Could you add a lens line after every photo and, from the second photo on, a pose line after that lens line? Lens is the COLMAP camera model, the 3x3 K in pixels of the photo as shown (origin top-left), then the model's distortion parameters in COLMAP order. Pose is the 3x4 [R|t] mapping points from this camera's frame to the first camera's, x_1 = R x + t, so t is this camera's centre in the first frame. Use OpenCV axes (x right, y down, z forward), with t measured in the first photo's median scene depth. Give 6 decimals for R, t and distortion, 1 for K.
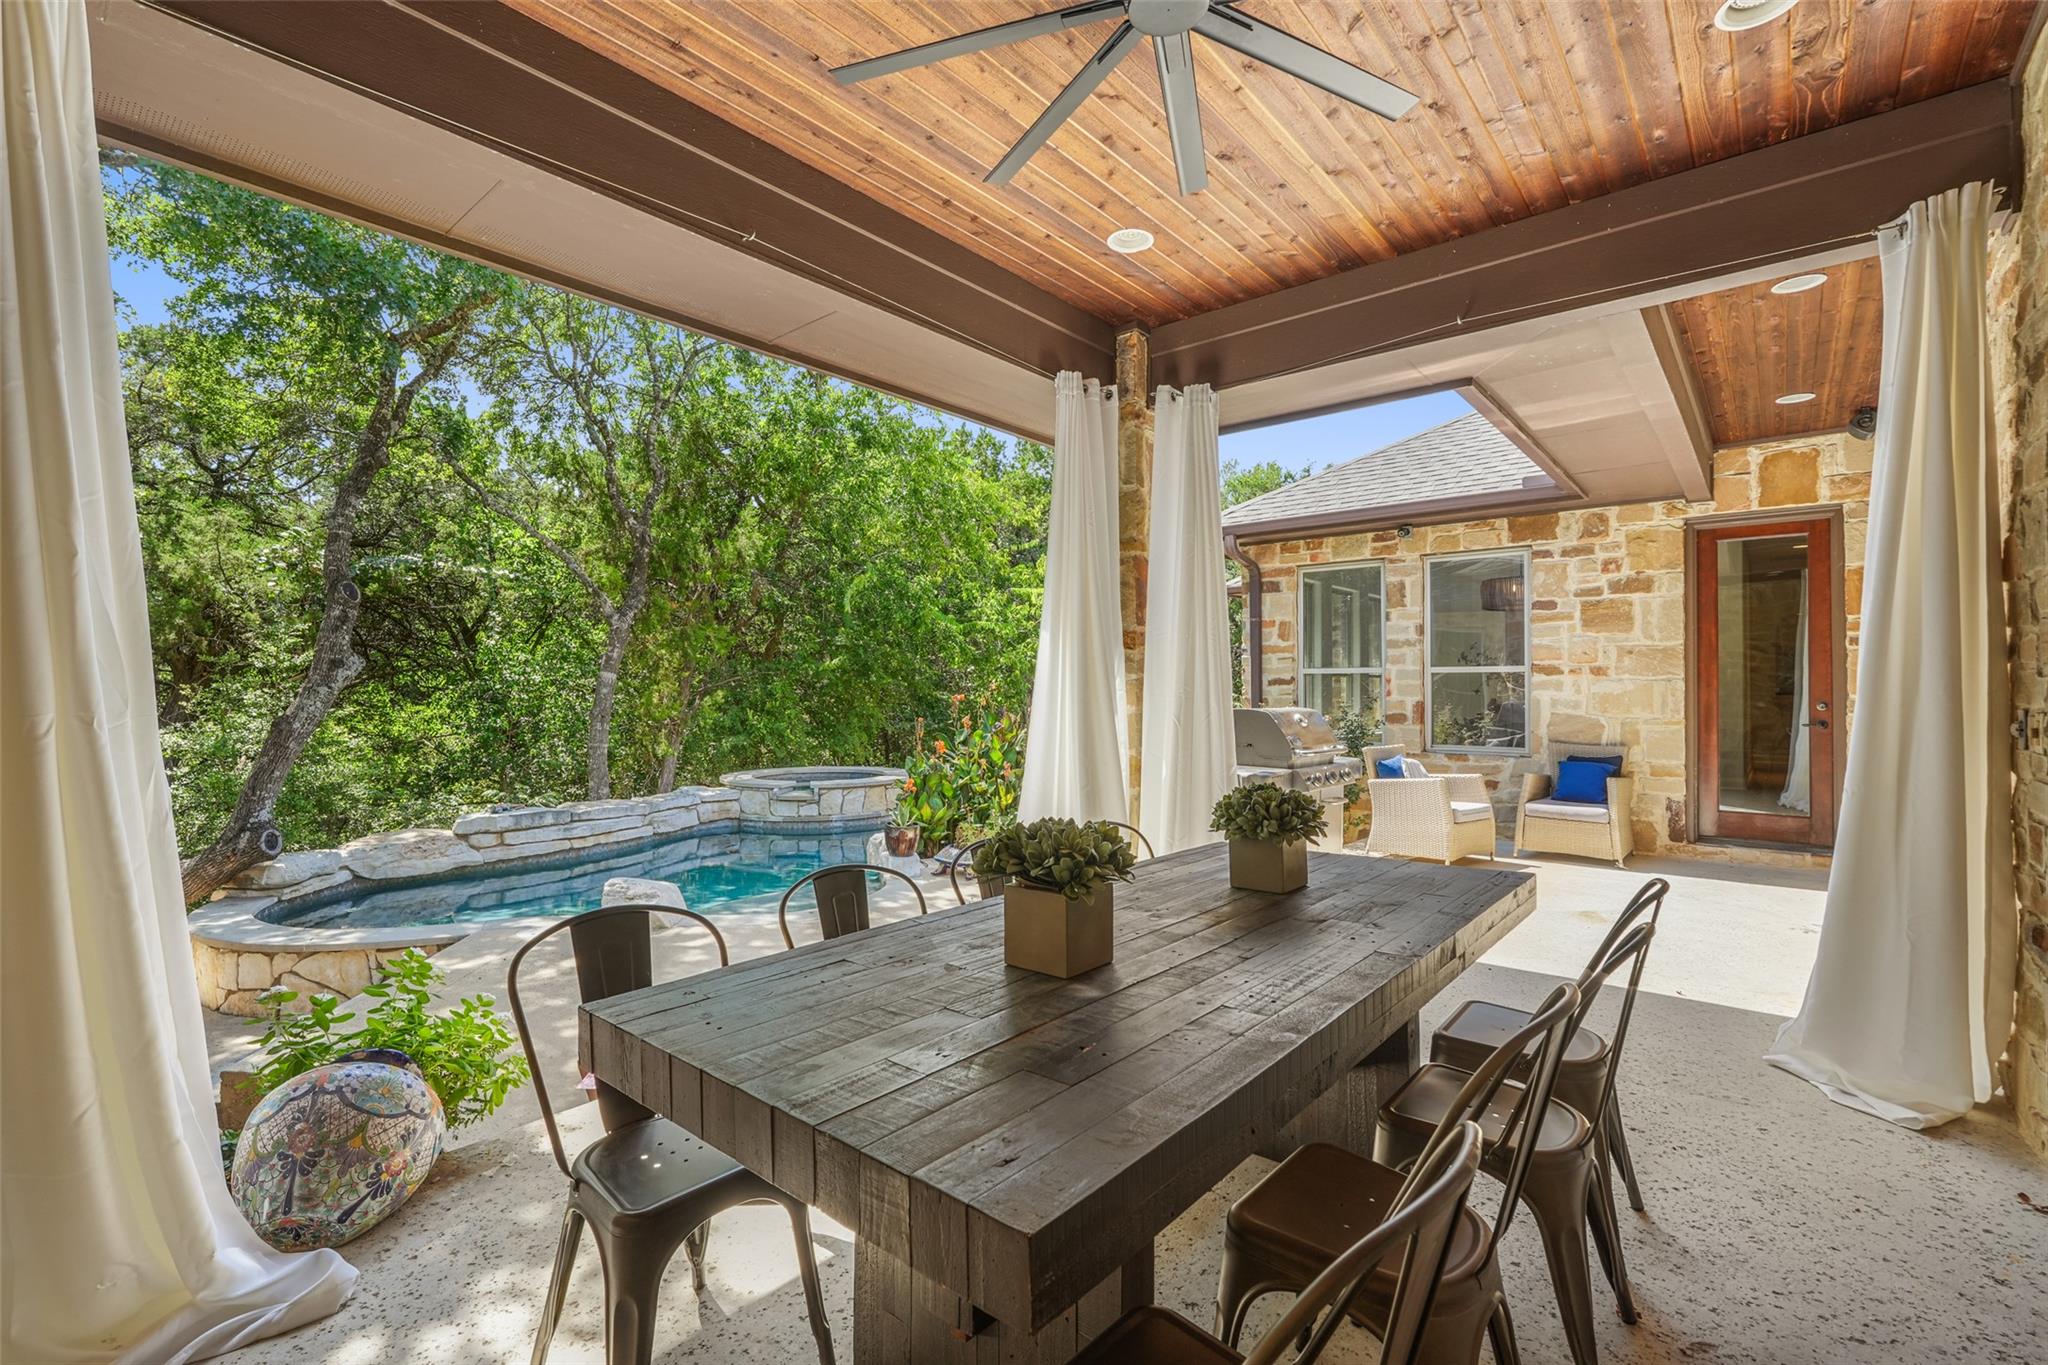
lens RADIAL K [[905.1, 0, 1023.4], [0, 905.1, 677.4], [0, 0, 1]] dist [-0.015745, 0.008841]
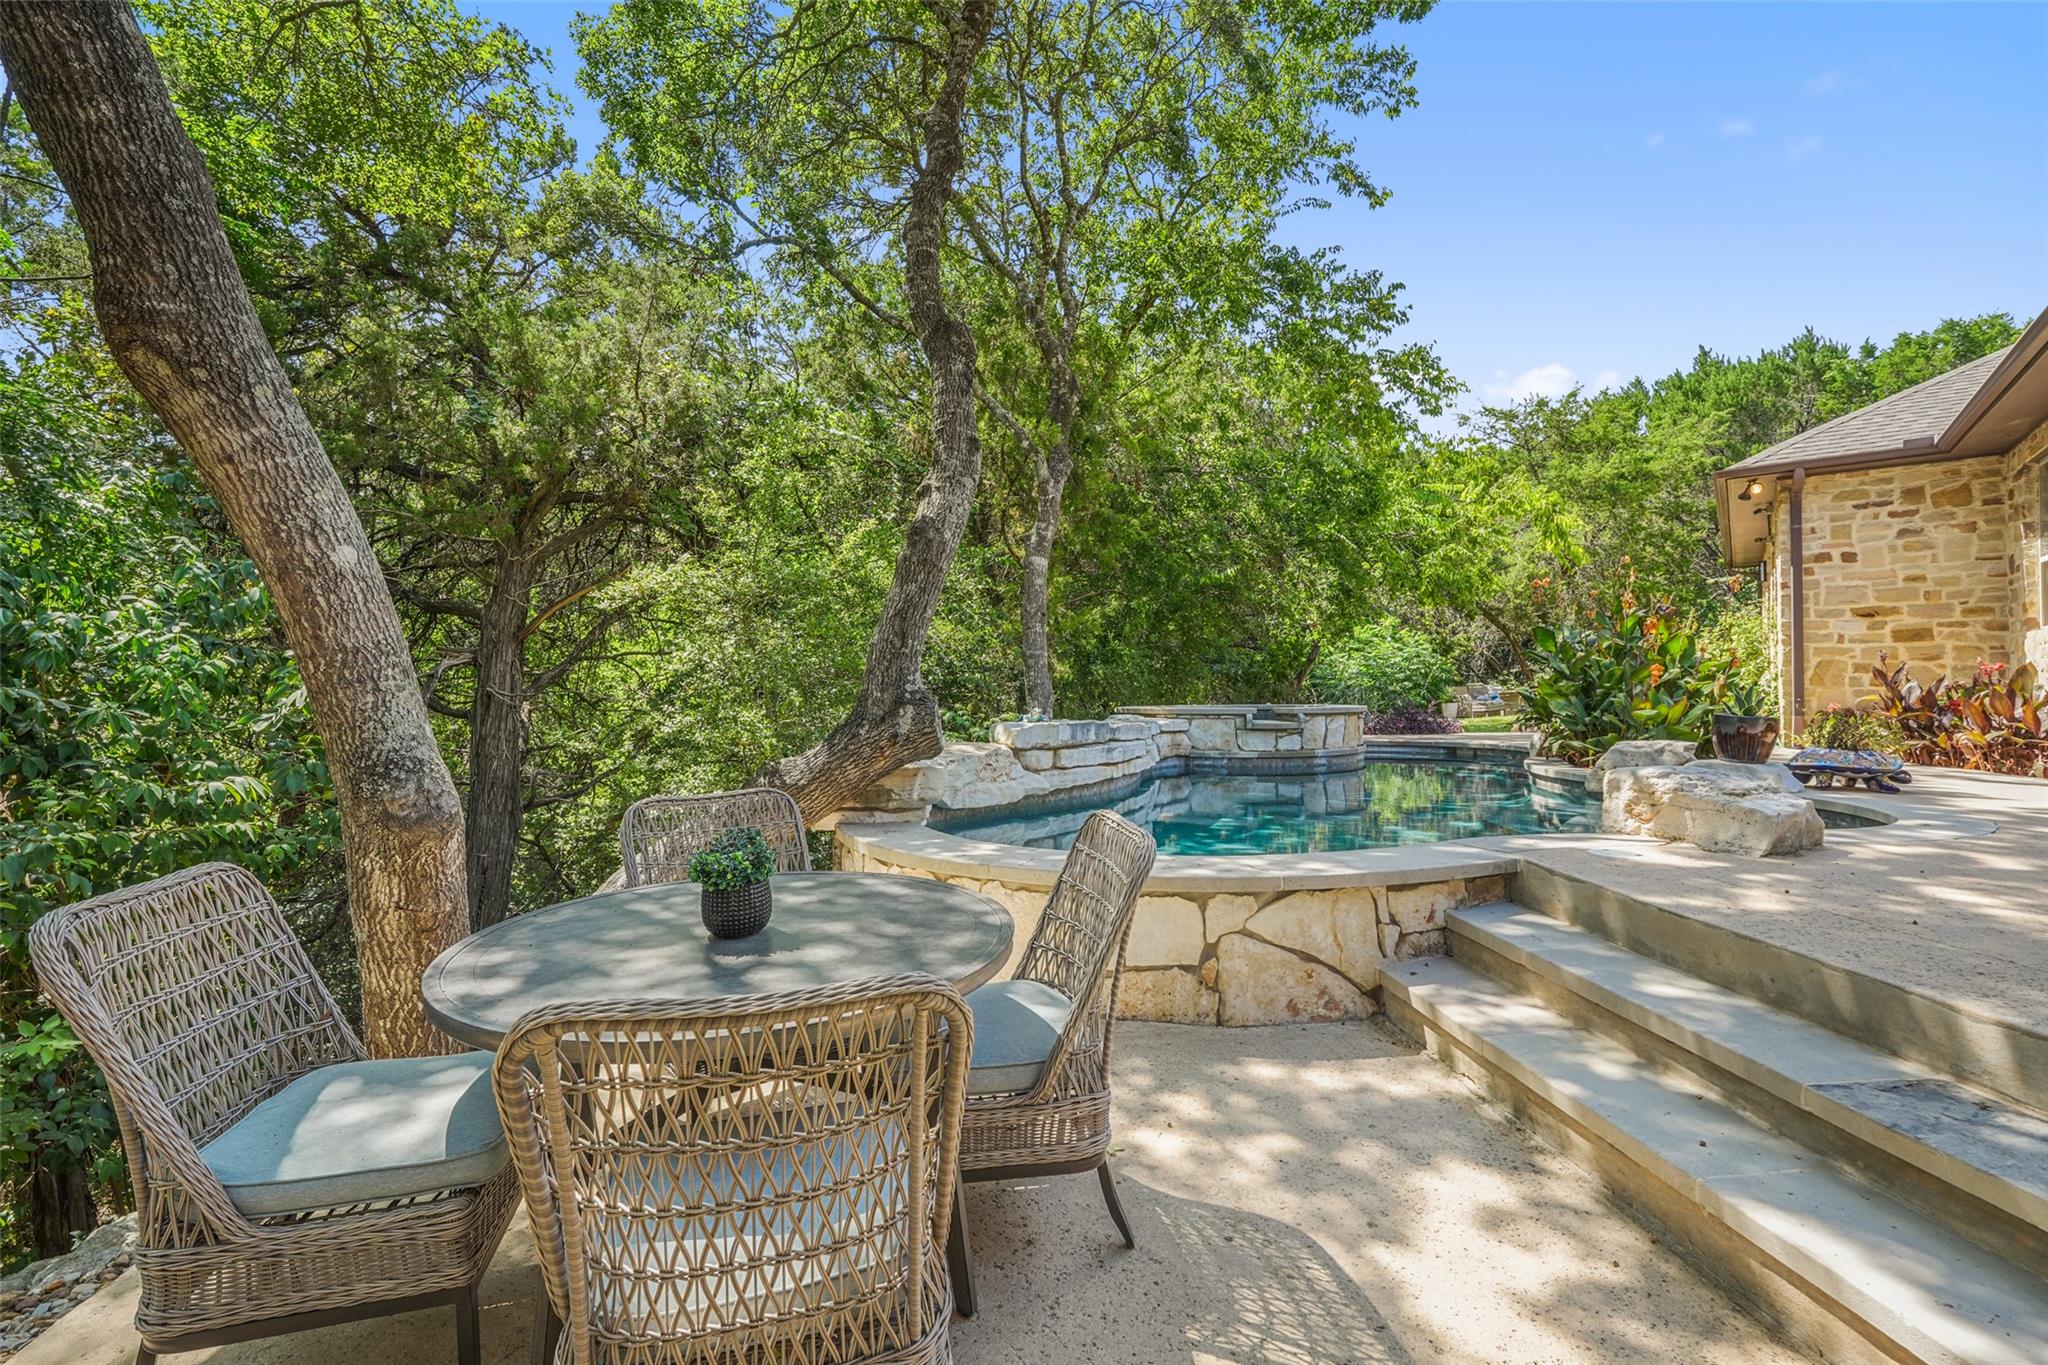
lens RADIAL K [[905.1, 0, 1023.4], [0, 905.1, 677.4], [0, 0, 1]] dist [-0.015745, 0.008841]
pose [[0.999345, -0.005154, 0.035810, -0.551670], [0.005309, 0.999977, -0.004245, 0.106238], [-0.035787, 0.004432, 0.999350, 0.282036]]
